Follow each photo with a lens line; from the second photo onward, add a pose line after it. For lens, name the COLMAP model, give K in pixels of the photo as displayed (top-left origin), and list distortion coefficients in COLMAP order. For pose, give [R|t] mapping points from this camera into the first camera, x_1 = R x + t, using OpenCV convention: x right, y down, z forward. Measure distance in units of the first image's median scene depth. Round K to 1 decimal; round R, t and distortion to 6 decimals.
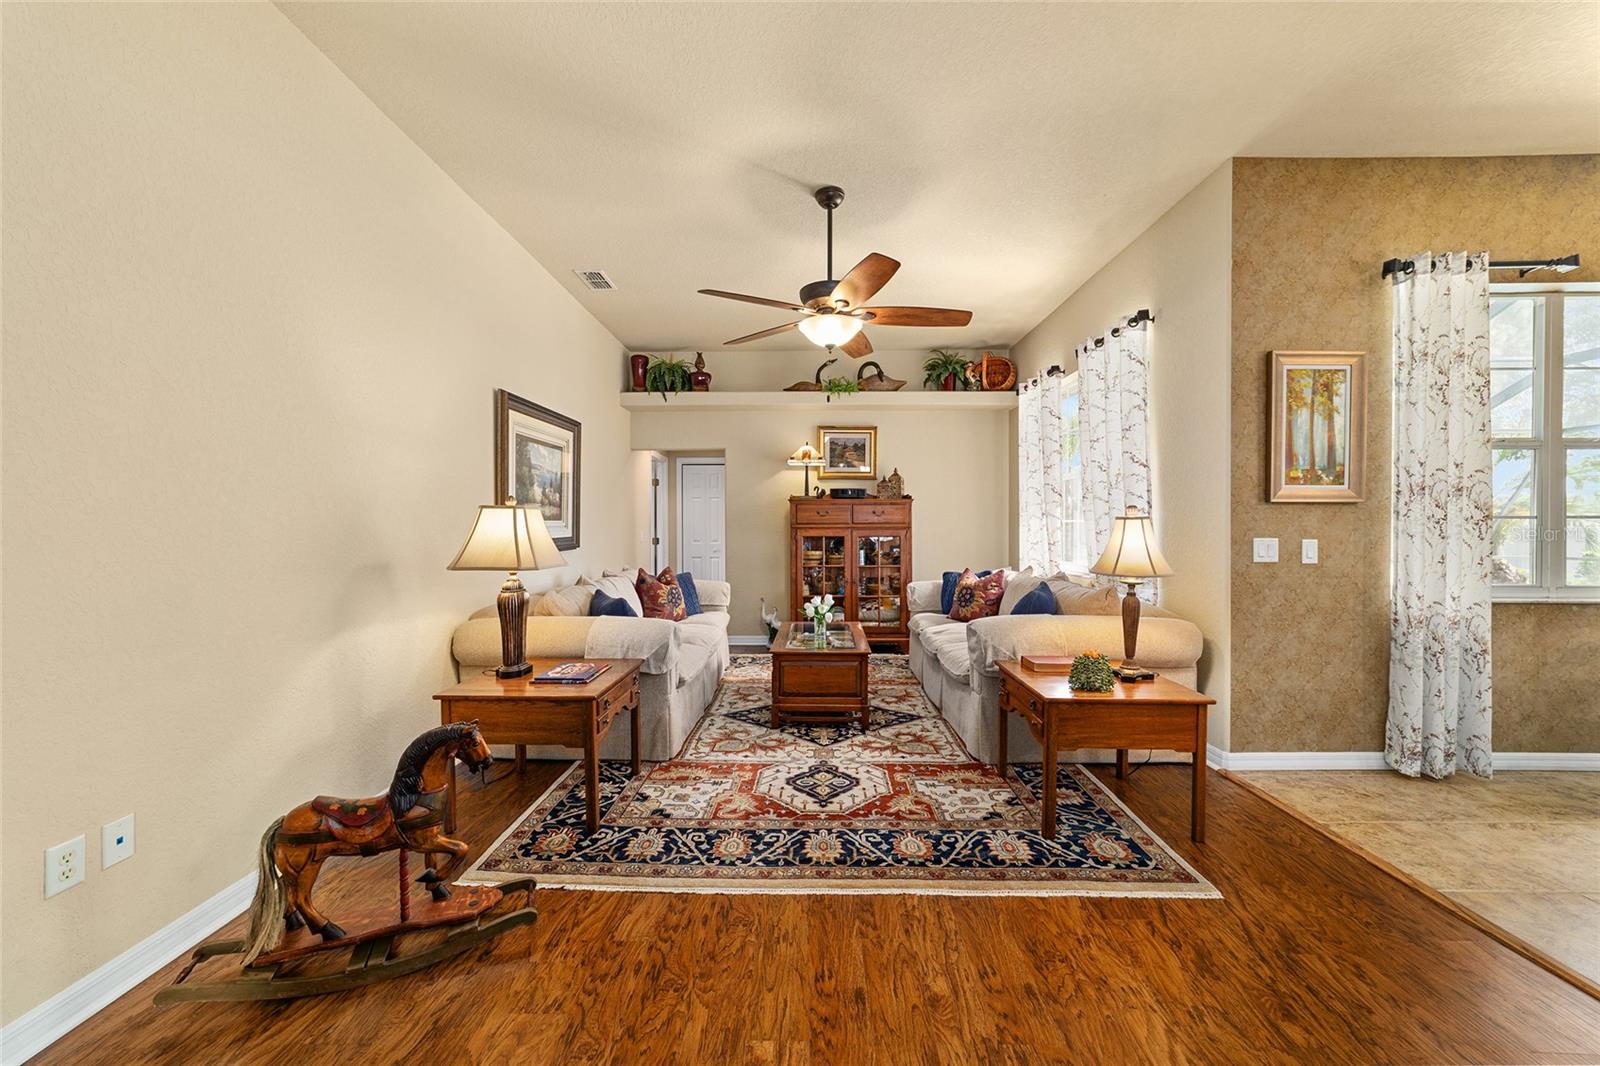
lens RADIAL K [[617.5, 0, 798.9], [0, 617.5, 529.8], [0, 0, 1]] dist [0.001053, 0.001949]
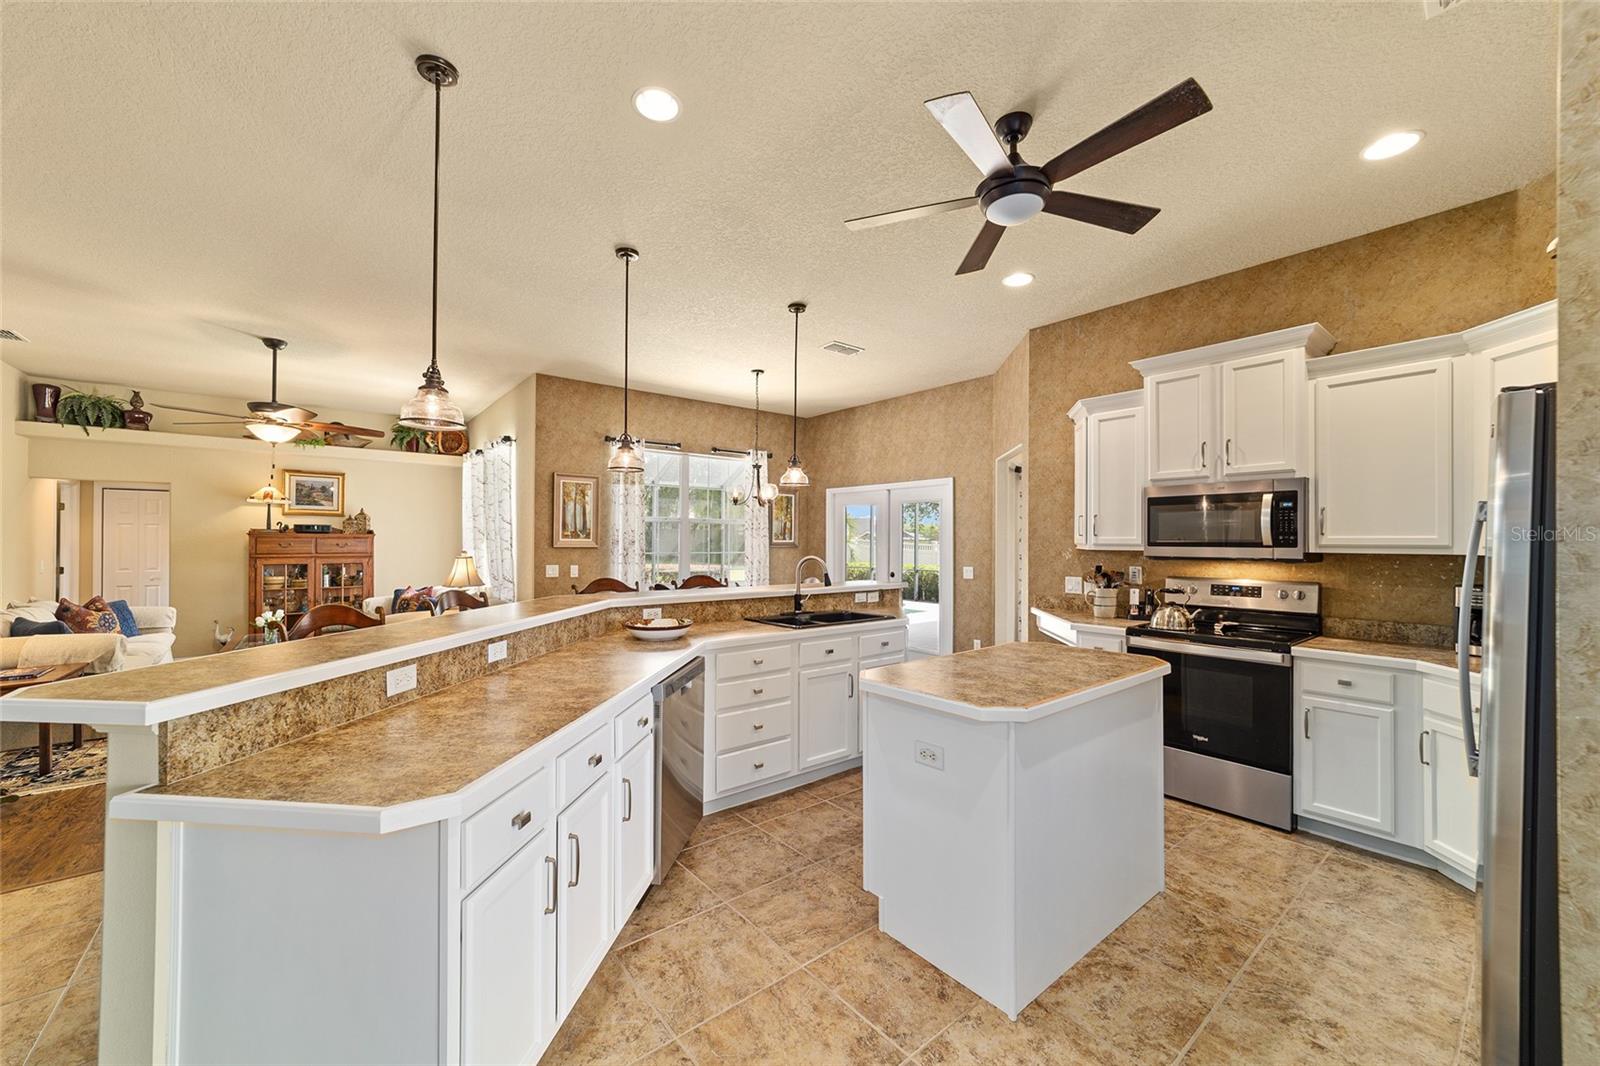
lens RADIAL K [[617.5, 0, 791.4], [0, 617.5, 539.4], [0, 0, 1]] dist [0.001053, 0.001949]
pose [[0.780666, 0.005240, 0.624926, 0.056353], [0.000311, 0.999961, -0.008773, -0.027355], [-0.624948, 0.007043, 0.780635, -0.561142]]
